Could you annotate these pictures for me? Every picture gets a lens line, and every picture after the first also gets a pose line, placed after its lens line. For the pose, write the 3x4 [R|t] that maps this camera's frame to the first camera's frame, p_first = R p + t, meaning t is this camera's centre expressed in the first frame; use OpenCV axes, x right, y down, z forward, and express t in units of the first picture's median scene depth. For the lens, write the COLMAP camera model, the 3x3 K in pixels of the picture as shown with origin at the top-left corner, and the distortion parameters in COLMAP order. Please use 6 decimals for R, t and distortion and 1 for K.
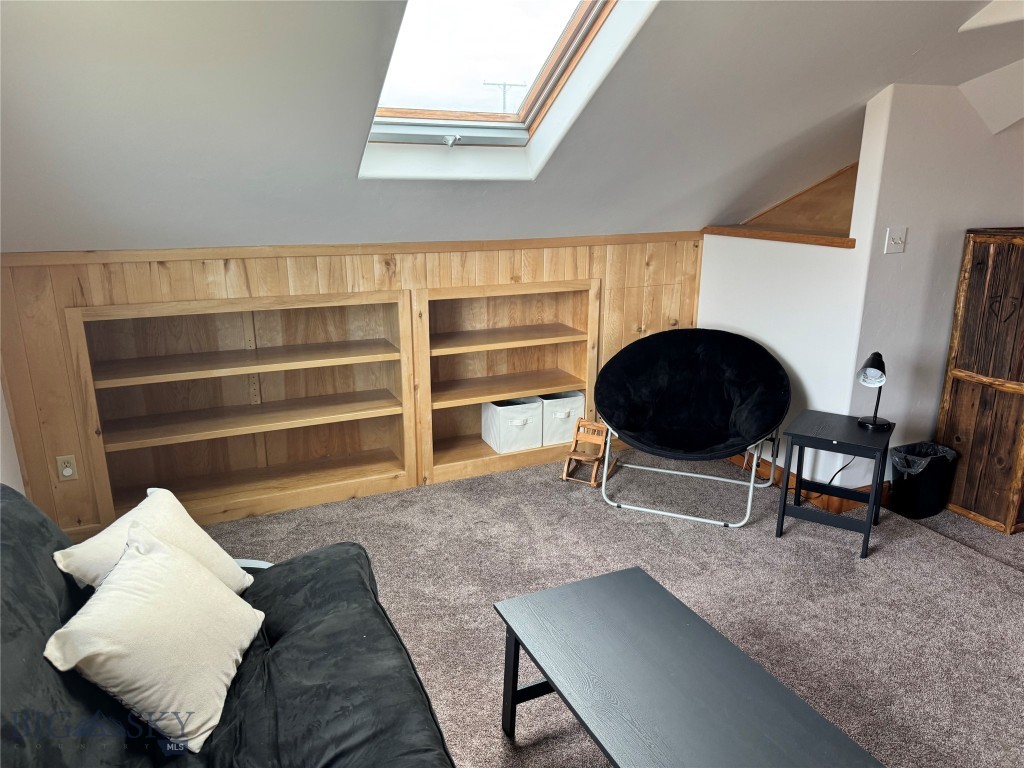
lens RADIAL K [[716.6, 0, 512.0], [0, 716.6, 384.0], [0, 0, 1]] dist [0.131524, -0.190183]
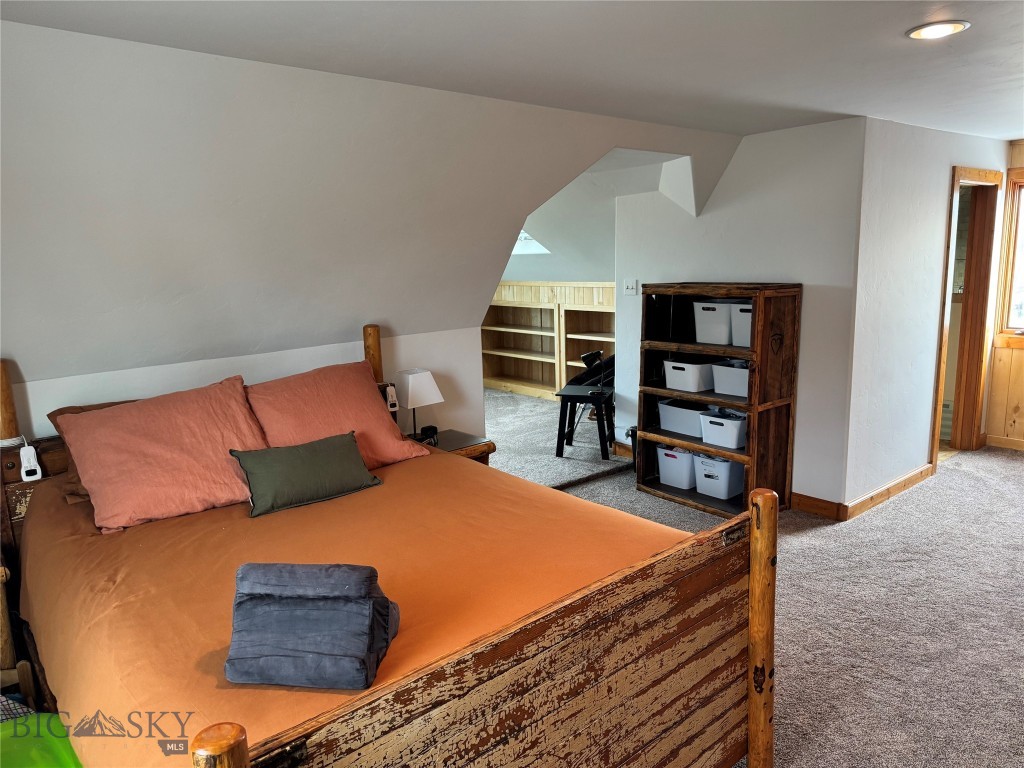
lens RADIAL K [[706.5, 0, 511.9], [0, 706.5, 387.6], [0, 0, 1]] dist [0.058108, -0.093323]
pose [[0.259024, 0.166933, -0.951336, 1.804431], [-0.234408, 0.966370, 0.105747, -0.078802], [0.936995, 0.195609, 0.289443, 0.306717]]
